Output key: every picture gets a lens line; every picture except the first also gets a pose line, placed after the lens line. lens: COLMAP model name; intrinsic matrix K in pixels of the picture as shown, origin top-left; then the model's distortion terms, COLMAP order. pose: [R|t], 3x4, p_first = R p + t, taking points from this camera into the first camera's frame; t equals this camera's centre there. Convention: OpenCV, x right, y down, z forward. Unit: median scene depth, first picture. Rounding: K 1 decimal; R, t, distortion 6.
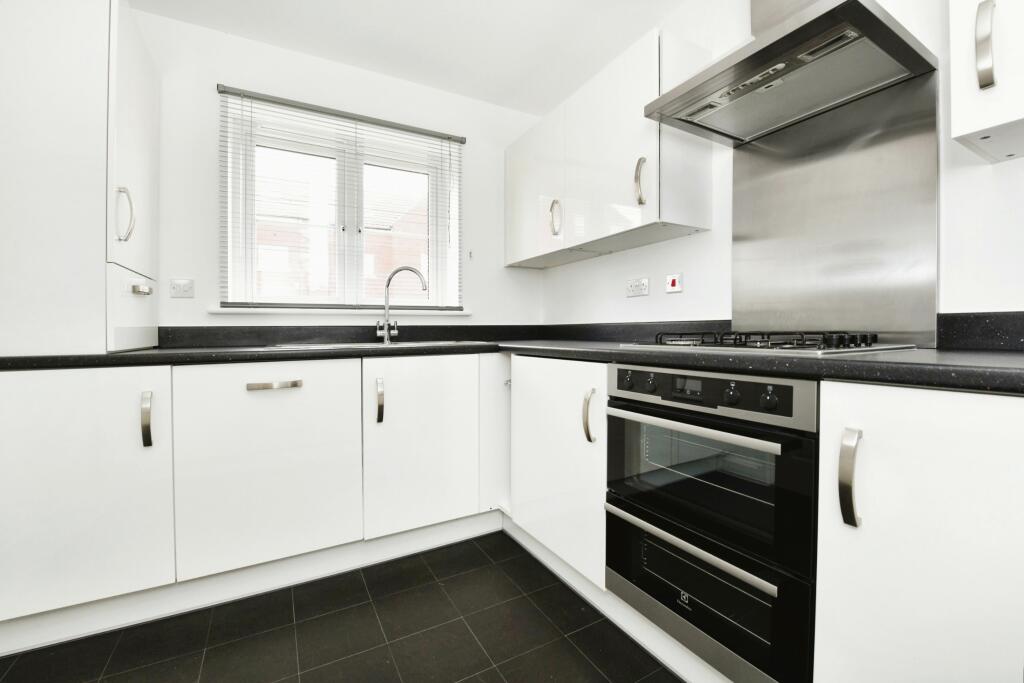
lens RADIAL K [[436.4, 0, 490.3], [0, 436.4, 337.5], [0, 0, 1]] dist [-0.016847, -0.000358]
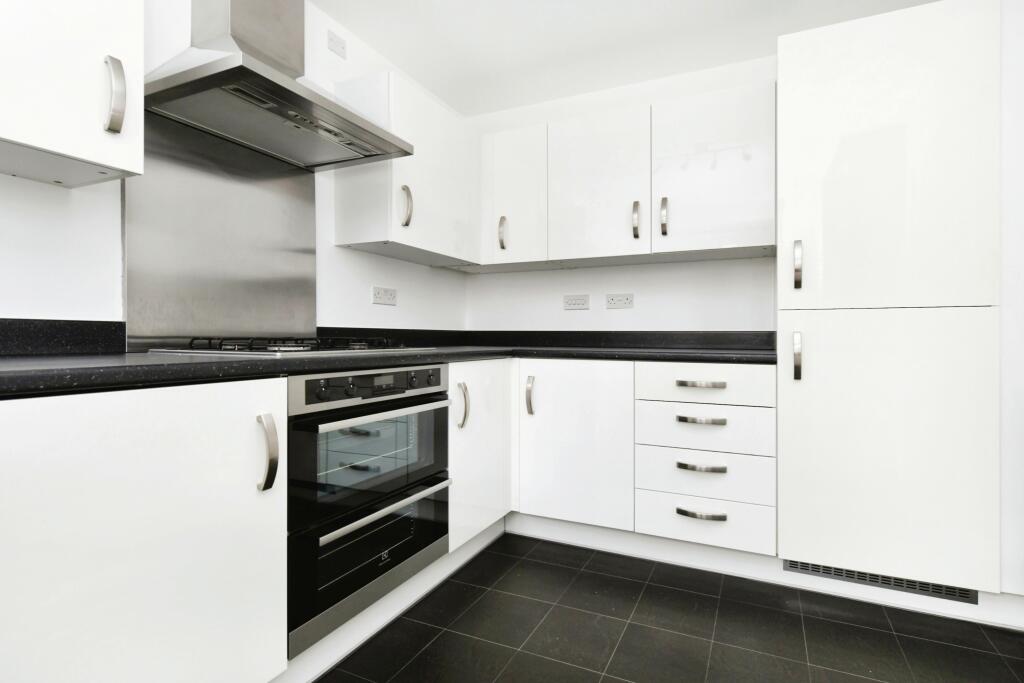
lens RADIAL K [[436.4, 0, 490.3], [0, 436.4, 337.5], [0, 0, 1]] dist [-0.016847, -0.000358]
pose [[-0.518046, -0.003104, 0.855347, -0.672659], [0.006365, 0.999952, 0.007483, -0.017817], [-0.855329, 0.009321, -0.518001, 1.233490]]
